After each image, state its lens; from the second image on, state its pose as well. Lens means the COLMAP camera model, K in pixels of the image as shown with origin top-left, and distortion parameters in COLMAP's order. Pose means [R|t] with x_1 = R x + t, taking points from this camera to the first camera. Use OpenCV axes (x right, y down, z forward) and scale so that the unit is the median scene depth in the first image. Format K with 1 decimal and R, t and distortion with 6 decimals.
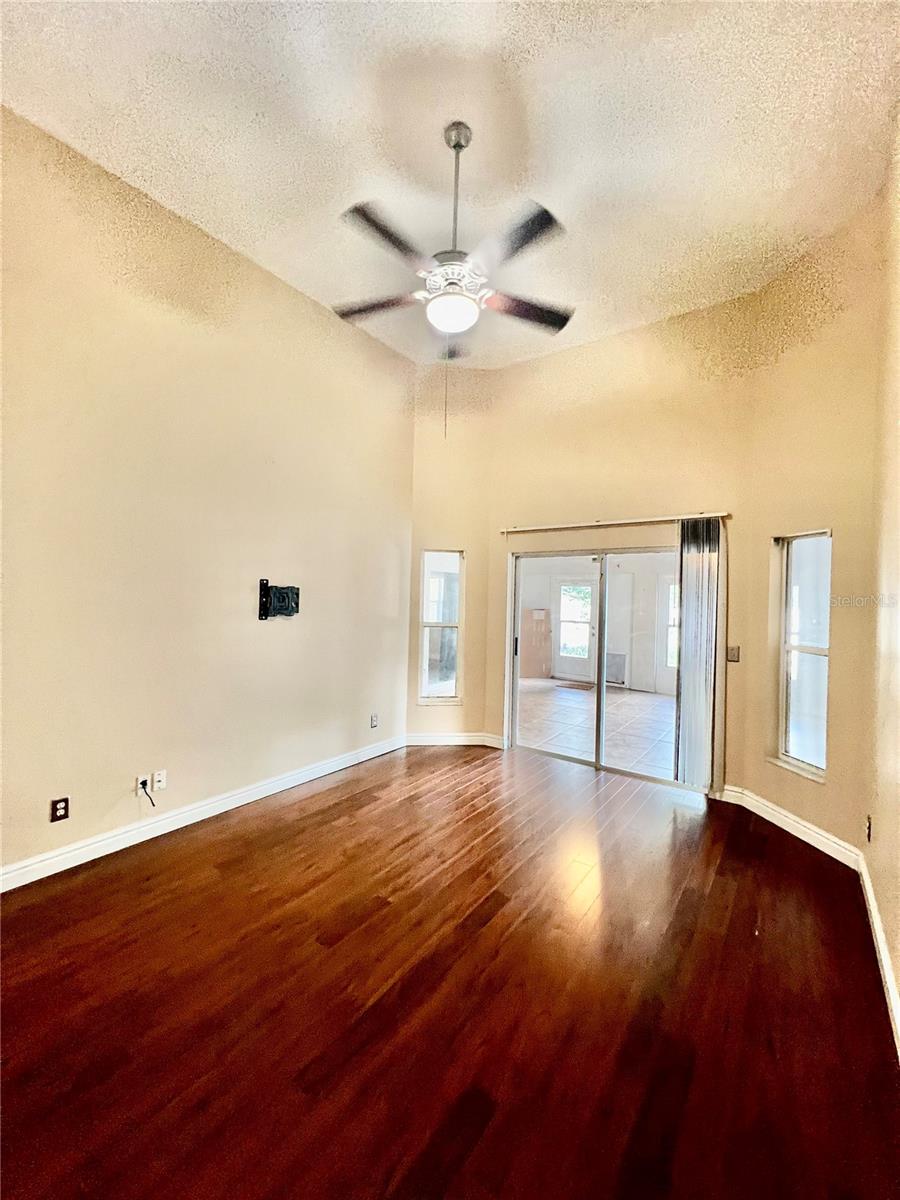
lens RADIAL K [[480.4, 0, 452.3], [0, 480.4, 600.4], [0, 0, 1]] dist [-0.001363, 0.000265]
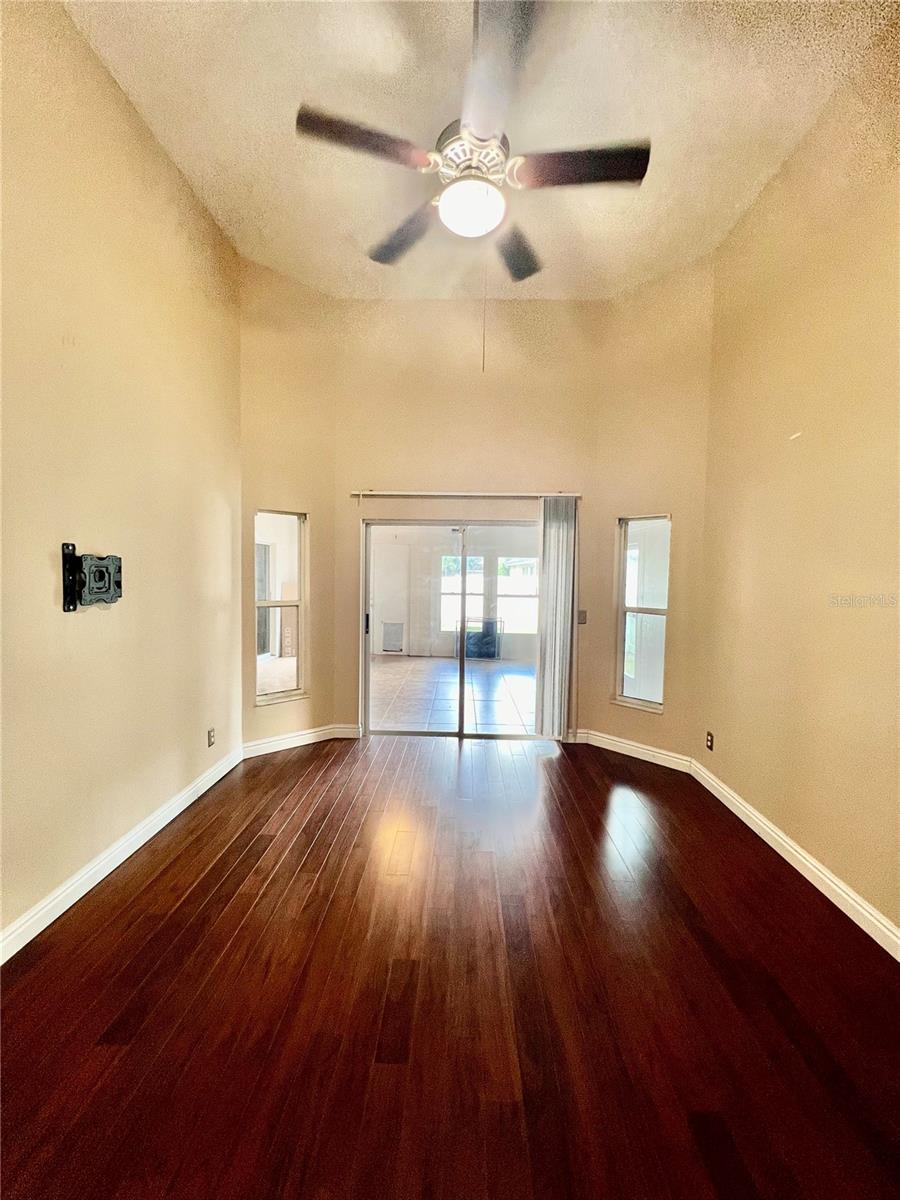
lens RADIAL K [[480.4, 0, 452.1], [0, 480.4, 595.8], [0, 0, 1]] dist [-0.001363, 0.000265]
pose [[0.820981, -0.039661, 0.569577, -0.322716], [0.008525, 0.998325, 0.057229, -0.008629], [-0.570892, -0.042128, 0.819943, 0.221411]]
